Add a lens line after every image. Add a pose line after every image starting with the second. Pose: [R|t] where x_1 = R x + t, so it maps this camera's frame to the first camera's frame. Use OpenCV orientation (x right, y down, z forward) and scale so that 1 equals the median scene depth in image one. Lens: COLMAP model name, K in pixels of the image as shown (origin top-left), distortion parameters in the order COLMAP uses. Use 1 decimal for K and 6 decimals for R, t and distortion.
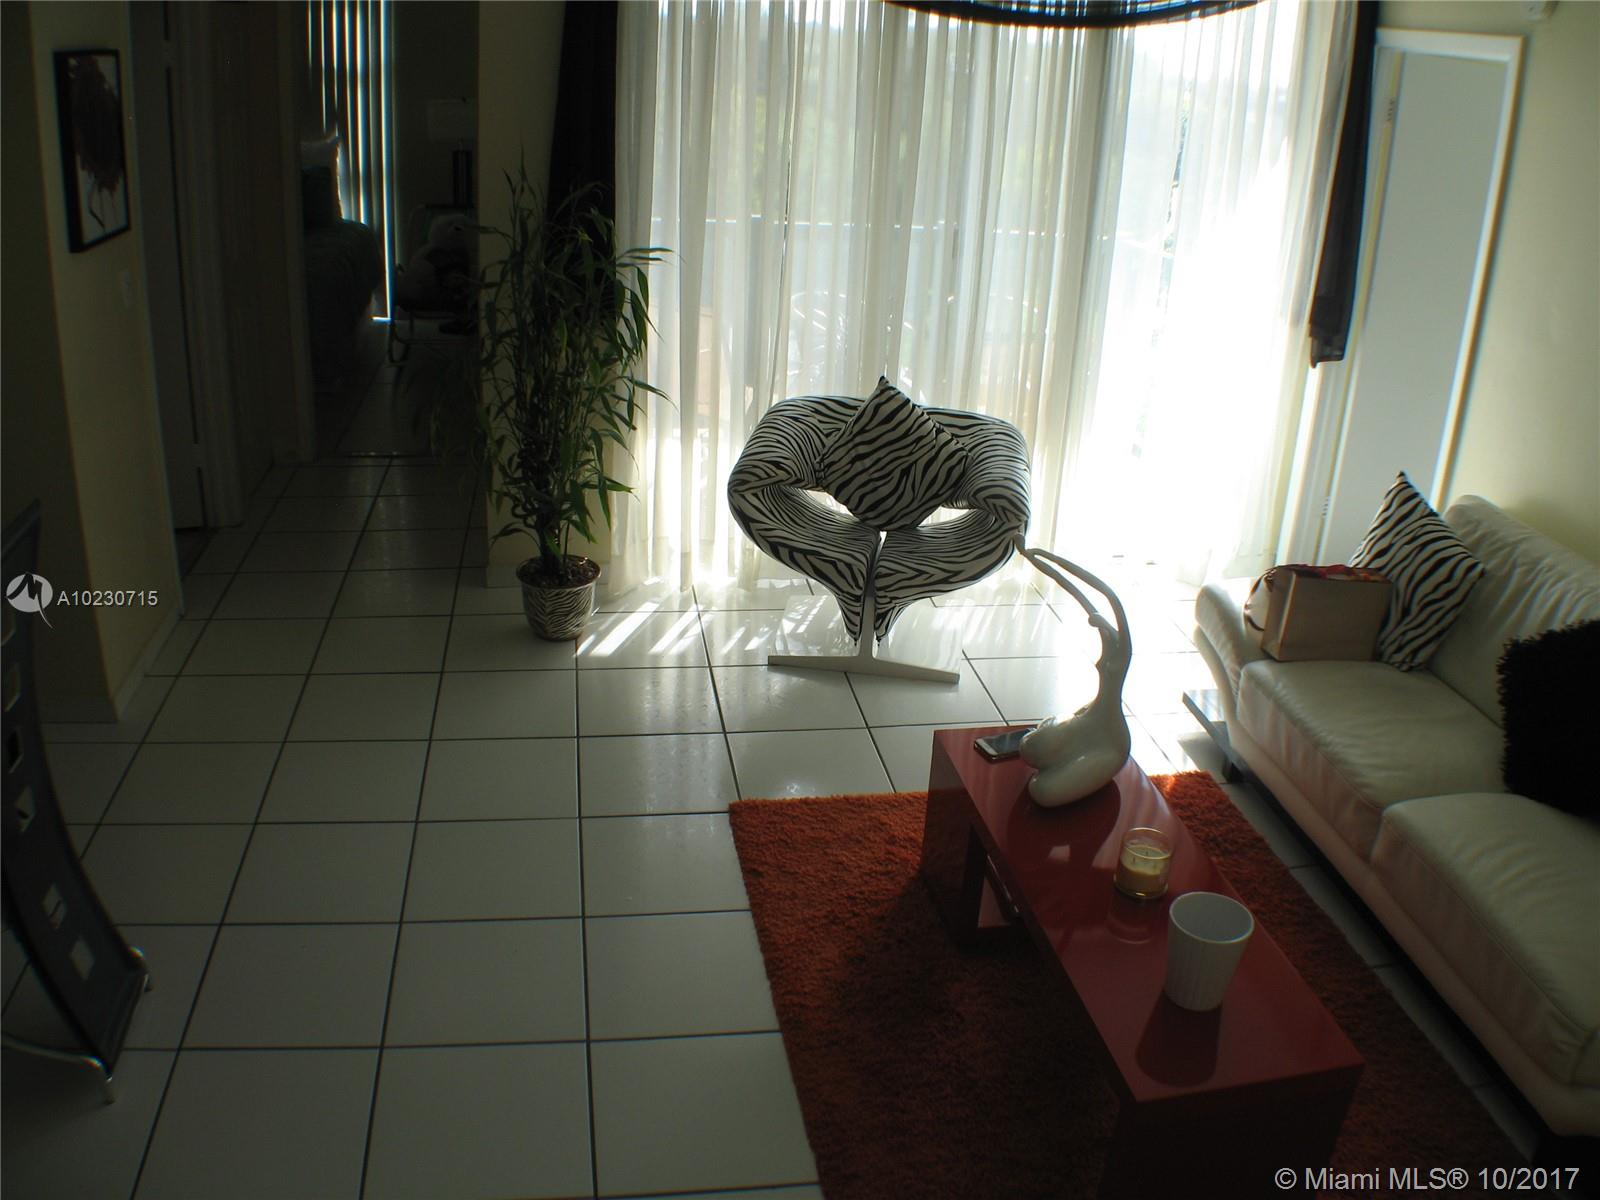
lens RADIAL K [[1338.6, 0, 802.9], [0, 1338.6, 598.0], [0, 0, 1]] dist [-0.265642, 0.113460]
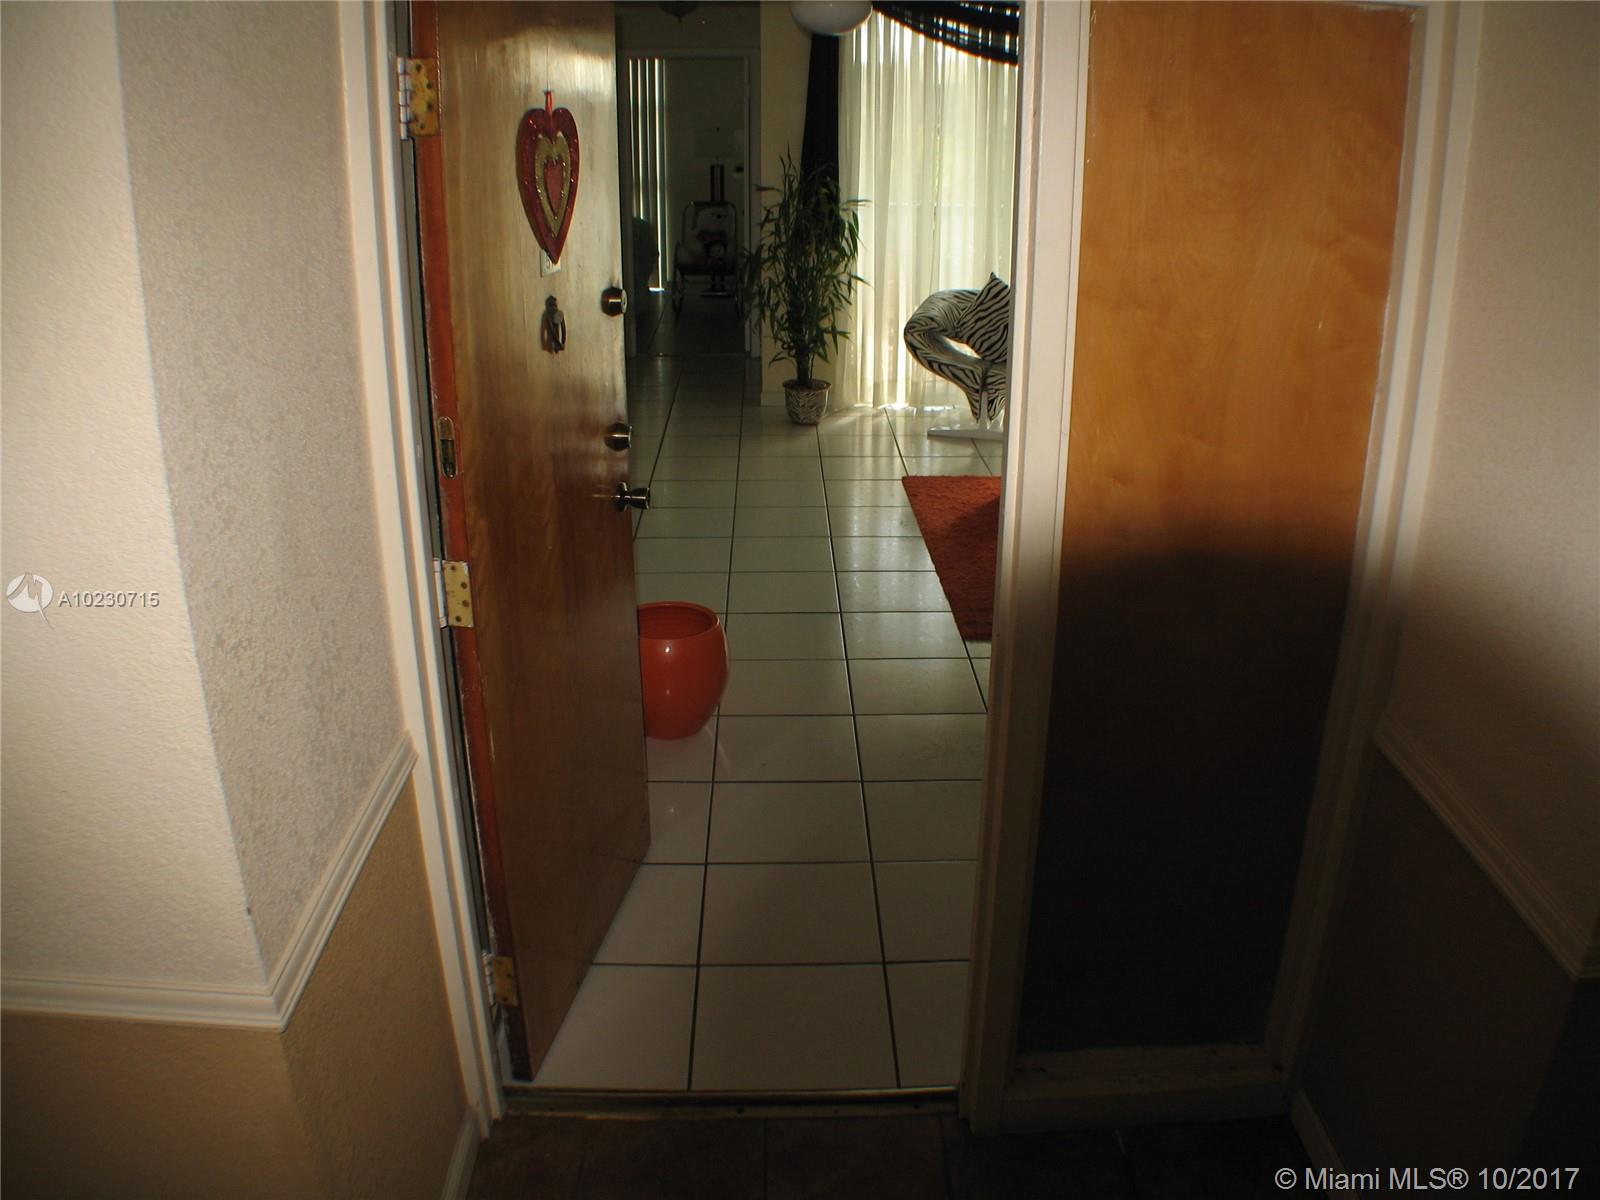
lens RADIAL K [[1338.6, 0, 796.3], [0, 1338.6, 602.4], [0, 0, 1]] dist [-0.265642, 0.113460]
pose [[0.988719, 0.002749, -0.149758, 0.066554], [-0.006811, 0.999623, -0.026616, 0.324306], [0.149628, 0.027336, 0.988364, -0.748107]]
